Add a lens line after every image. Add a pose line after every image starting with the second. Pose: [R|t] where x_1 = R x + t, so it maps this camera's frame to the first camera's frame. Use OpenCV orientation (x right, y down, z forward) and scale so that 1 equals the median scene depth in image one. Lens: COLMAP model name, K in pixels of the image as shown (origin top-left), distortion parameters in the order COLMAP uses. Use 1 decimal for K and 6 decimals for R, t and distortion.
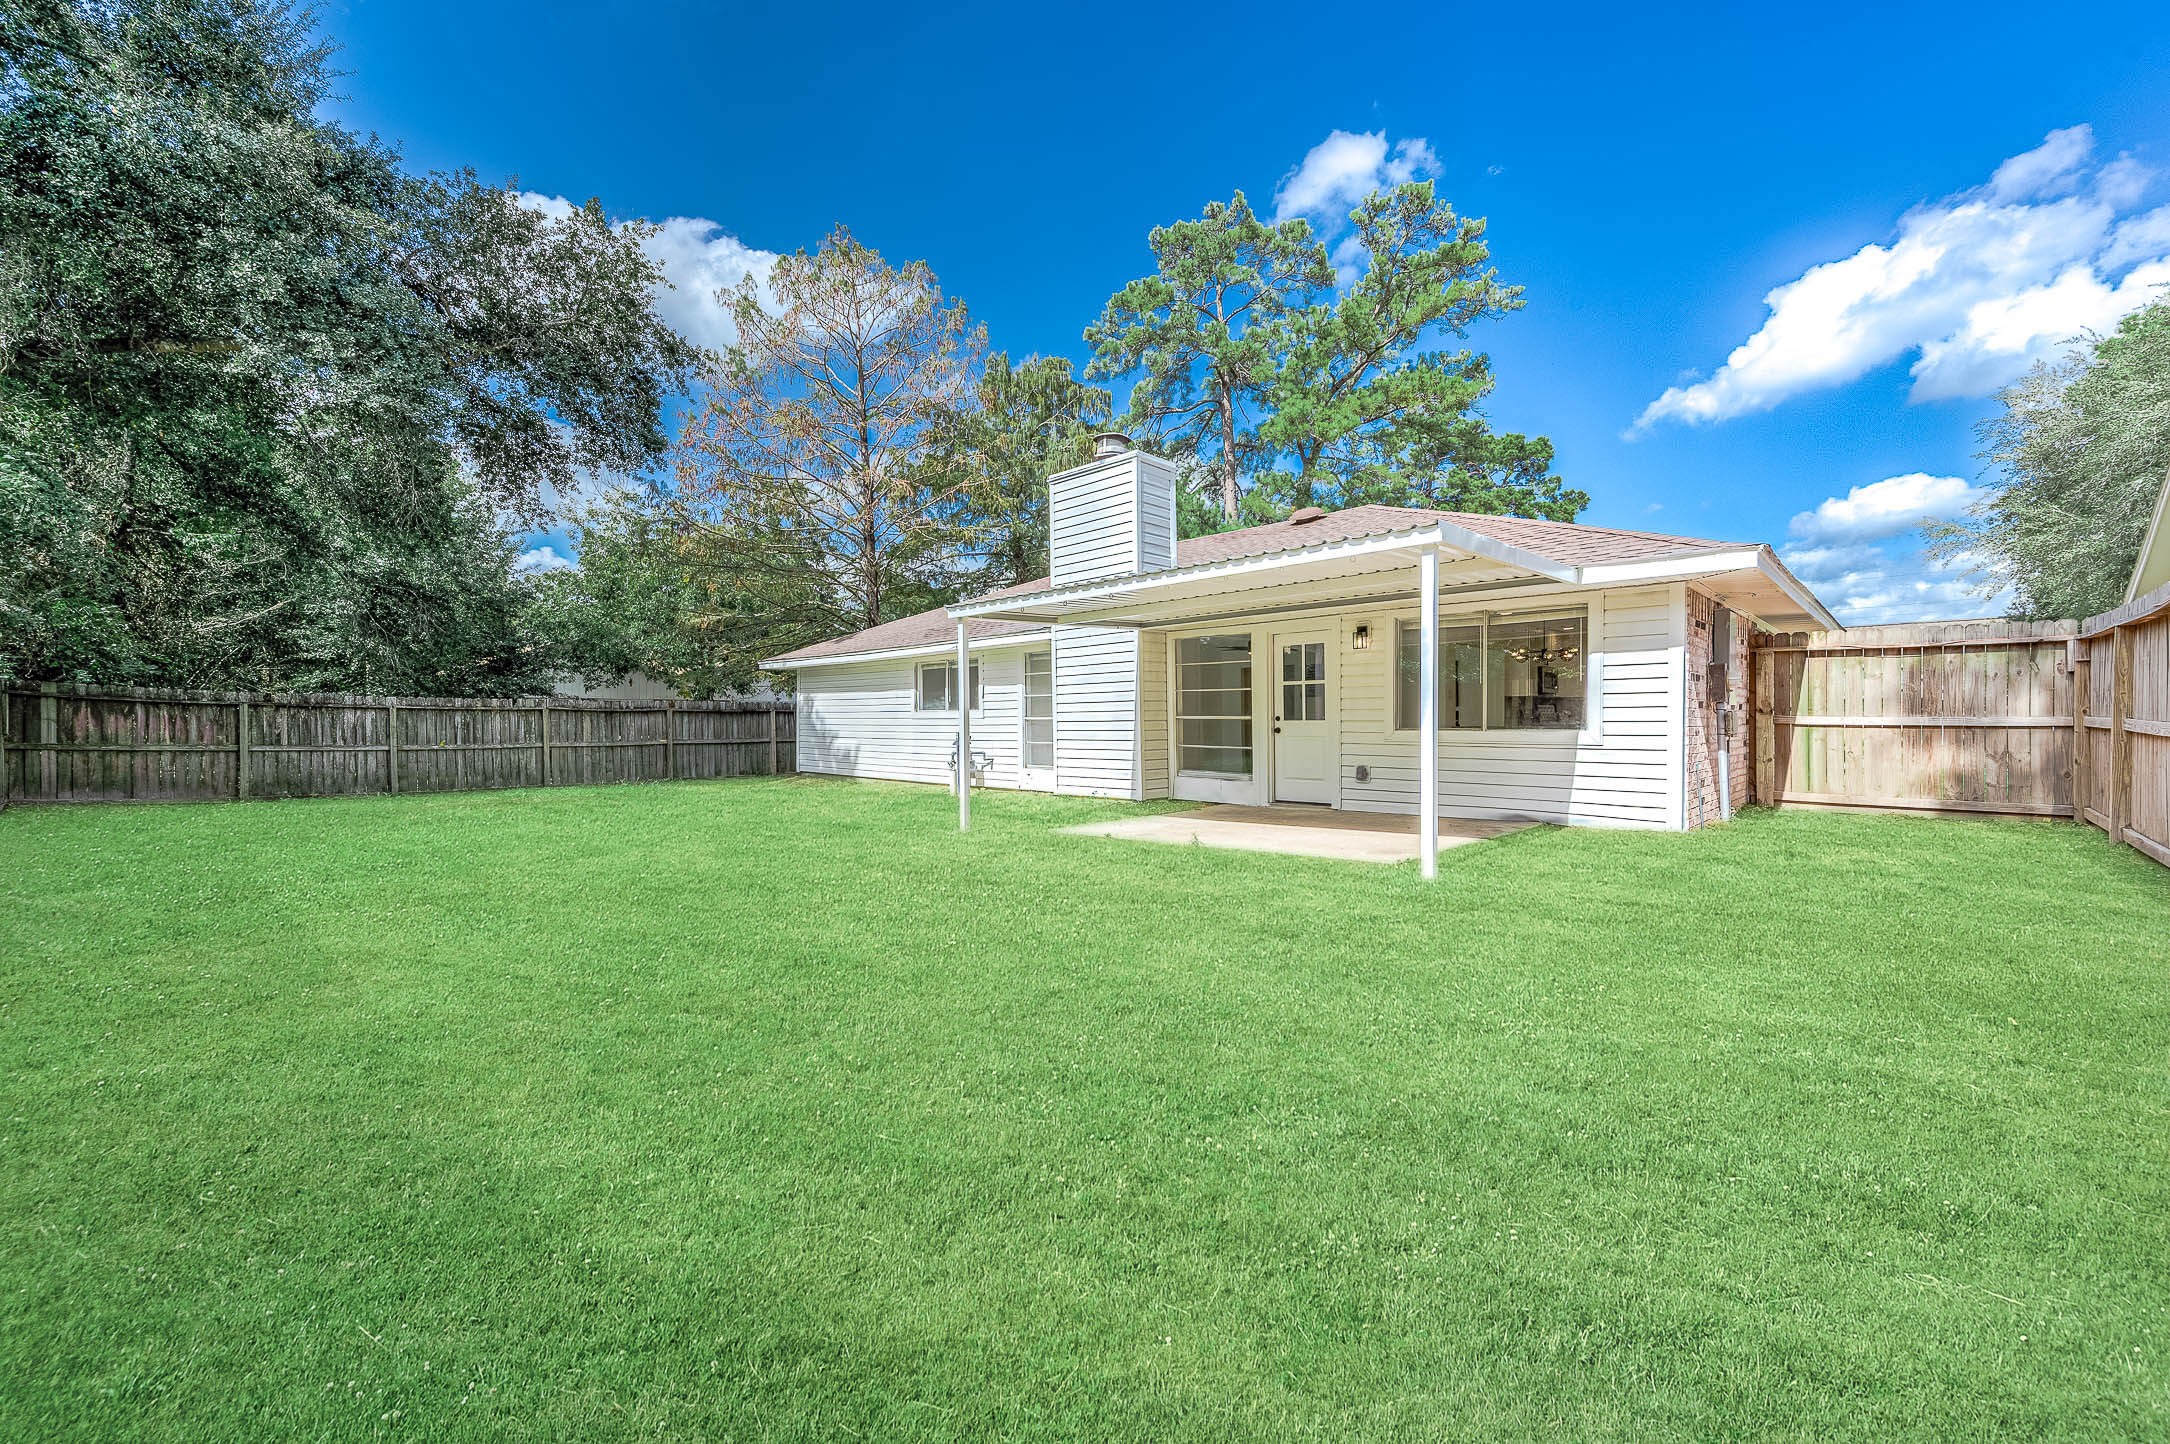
lens RADIAL K [[851.1, 0, 1077.9], [0, 851.1, 730.3], [0, 0, 1]] dist [0.013663, 0.000875]
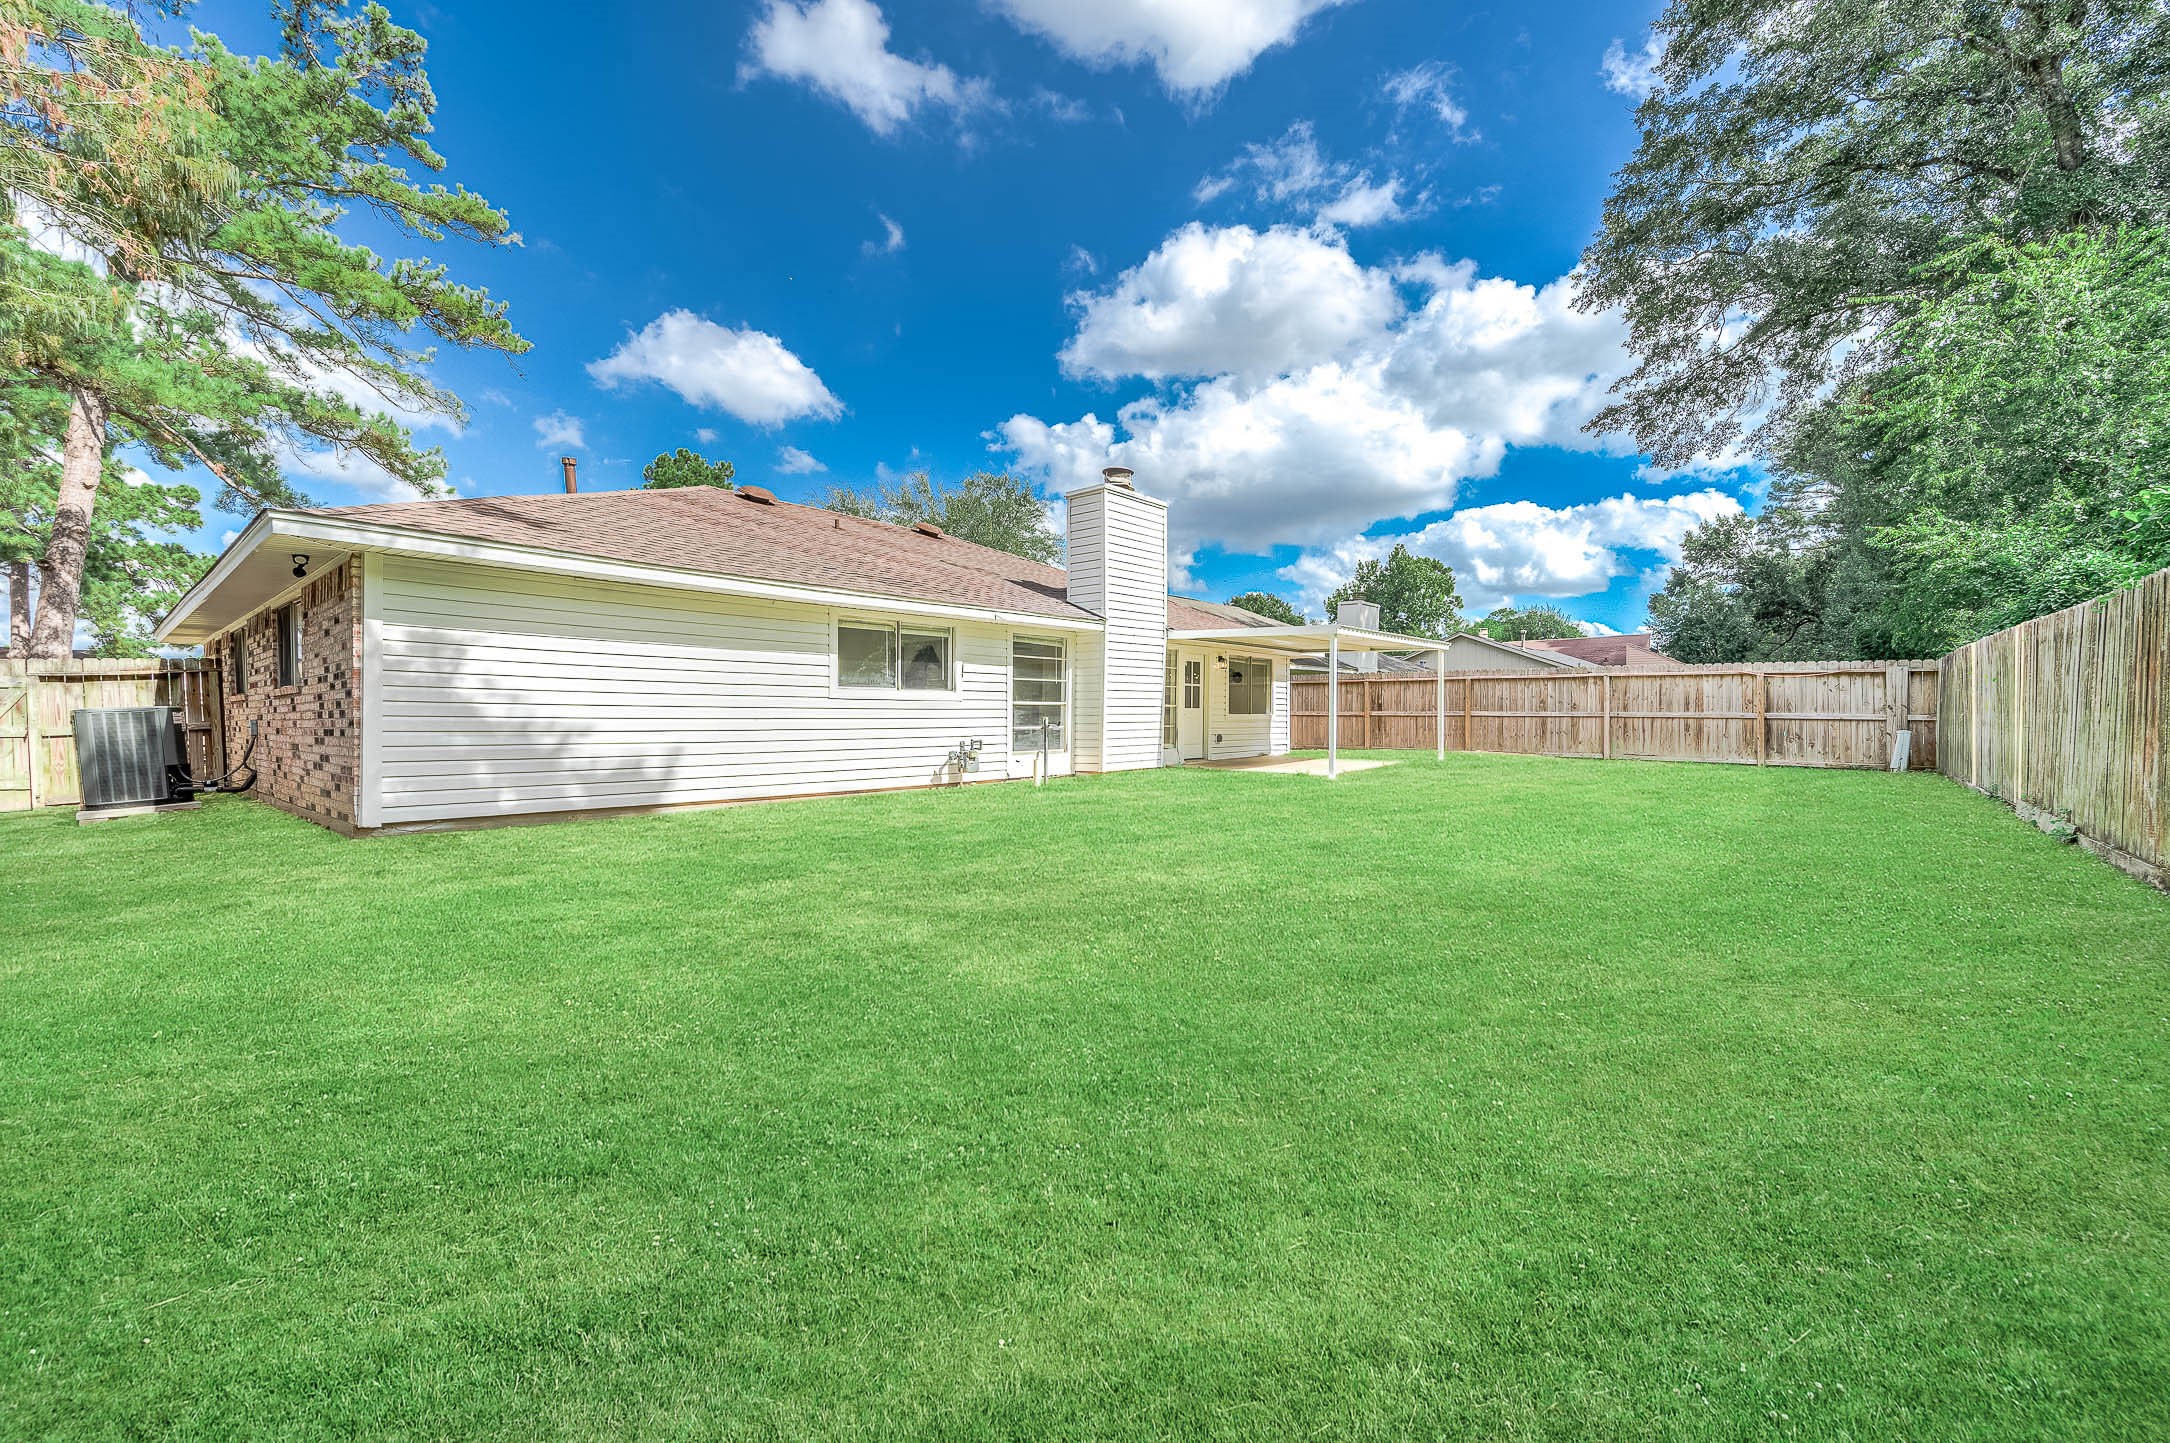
lens RADIAL K [[851.1, 0, 1077.9], [0, 851.1, 729.8], [0, 0, 1]] dist [0.013663, 0.000875]
pose [[-0.057117, -0.013126, 0.998281, -1.280194], [0.008896, 0.999867, 0.013656, 0.005022], [-0.998328, 0.009660, -0.056992, 1.247523]]
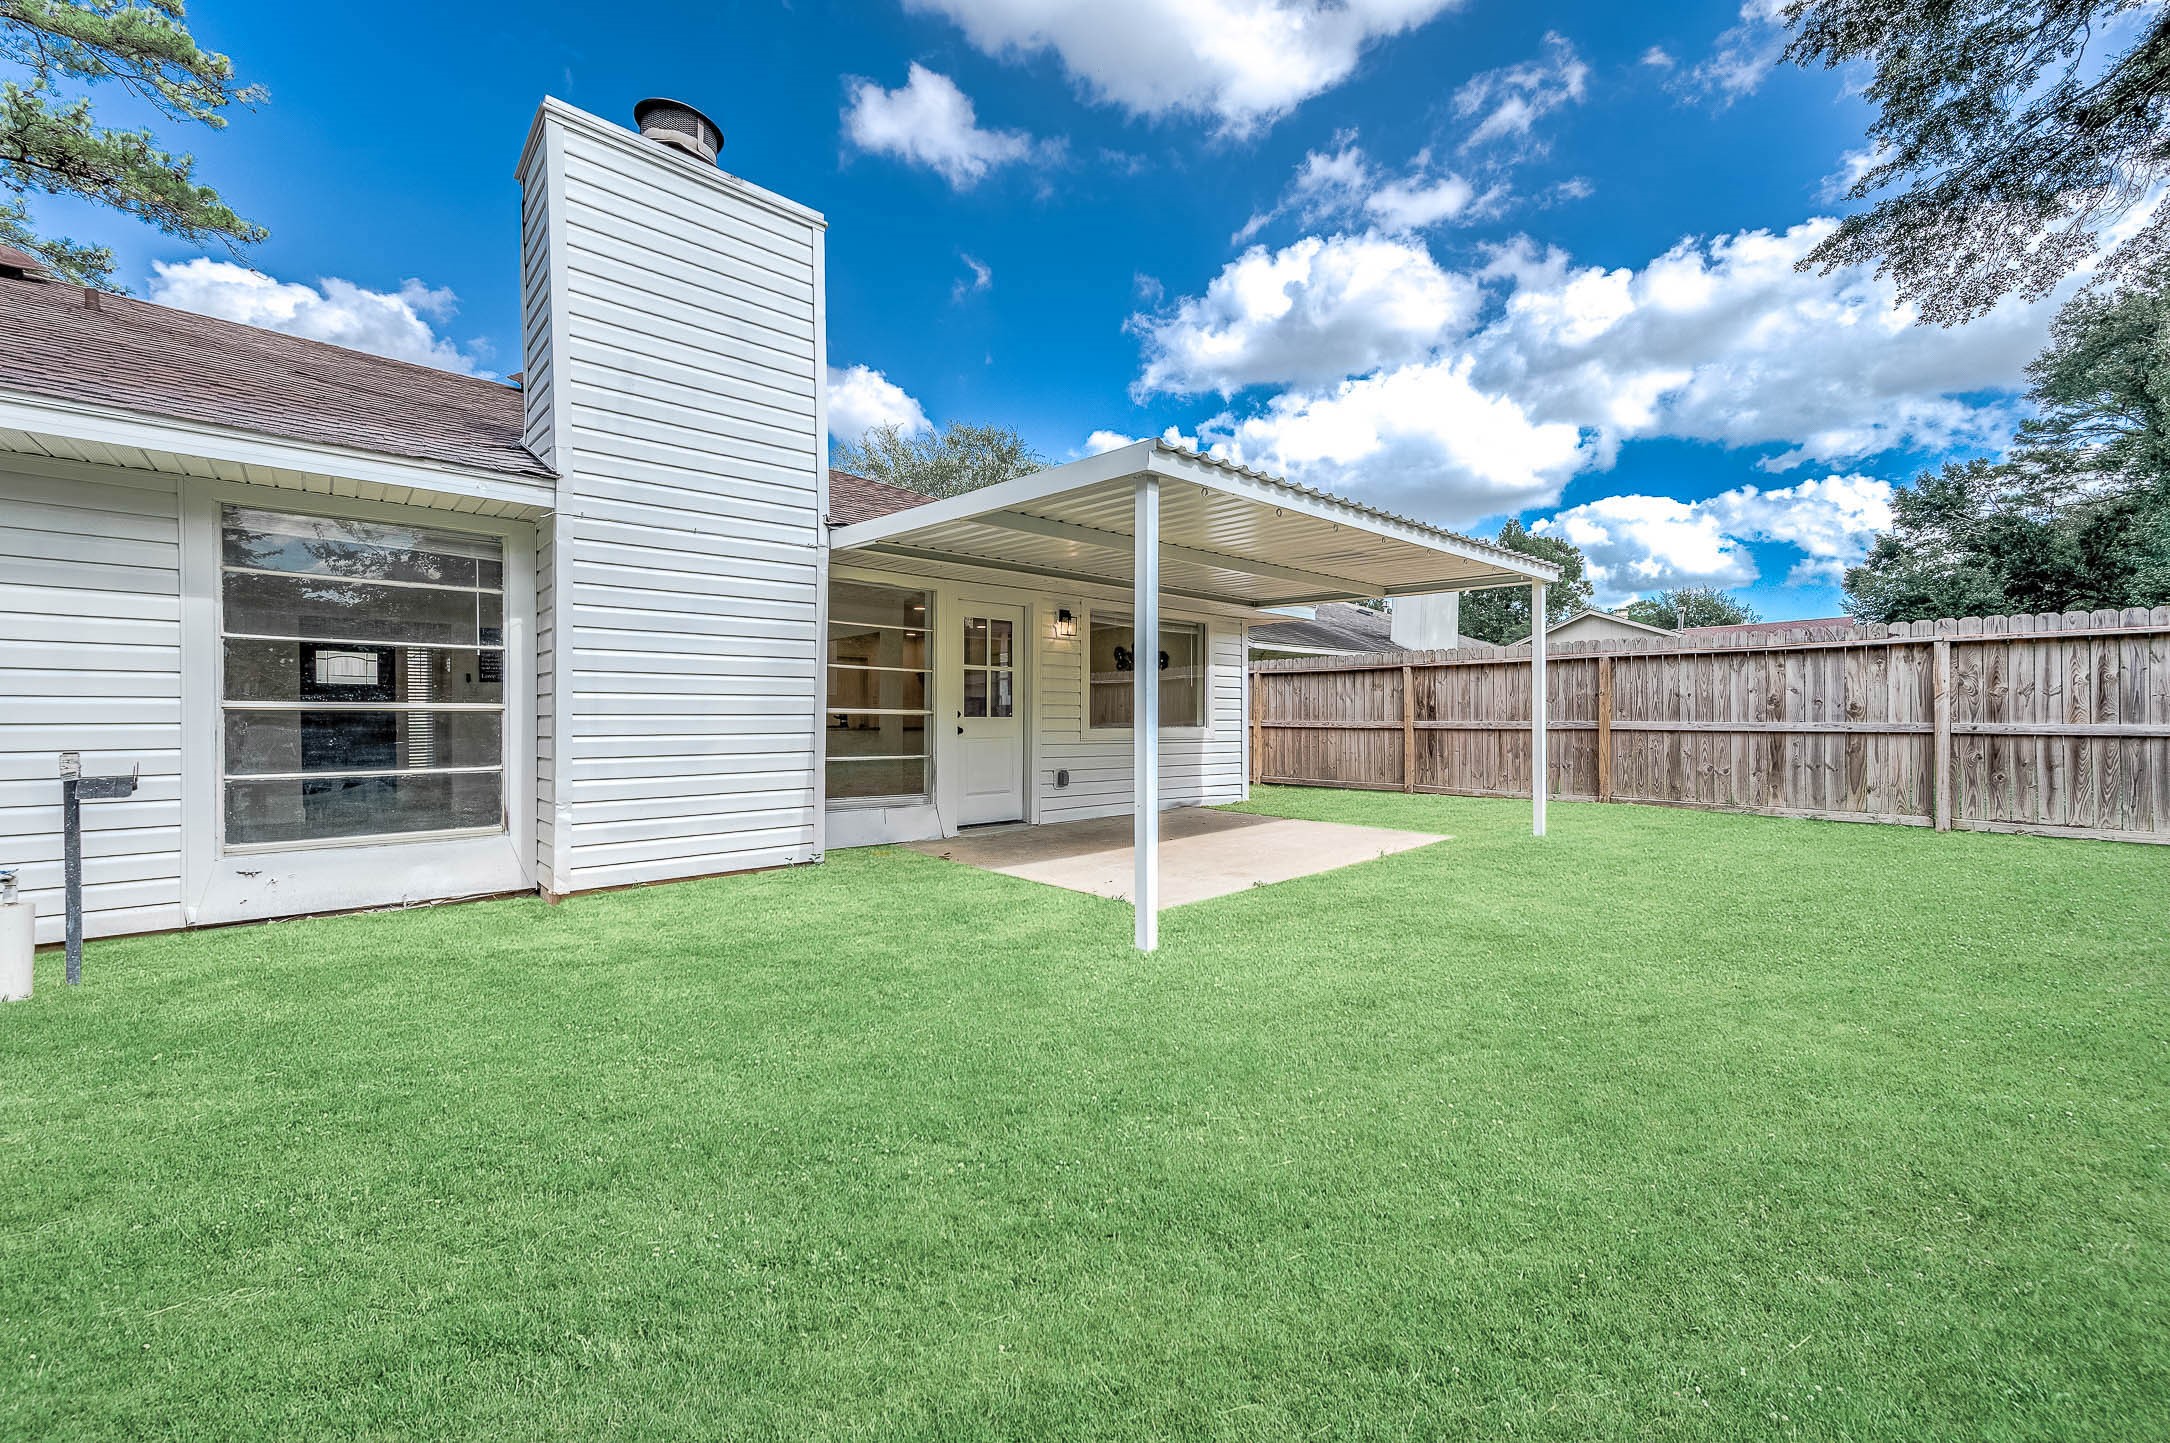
lens RADIAL K [[851.1, 0, 1077.9], [0, 851.1, 729.8], [0, 0, 1]] dist [0.013663, 0.000875]
pose [[0.061993, -0.006930, 0.998053, -0.478954], [0.009102, 0.999938, 0.006378, -0.003923], [-0.998035, 0.008689, 0.062053, 0.828961]]
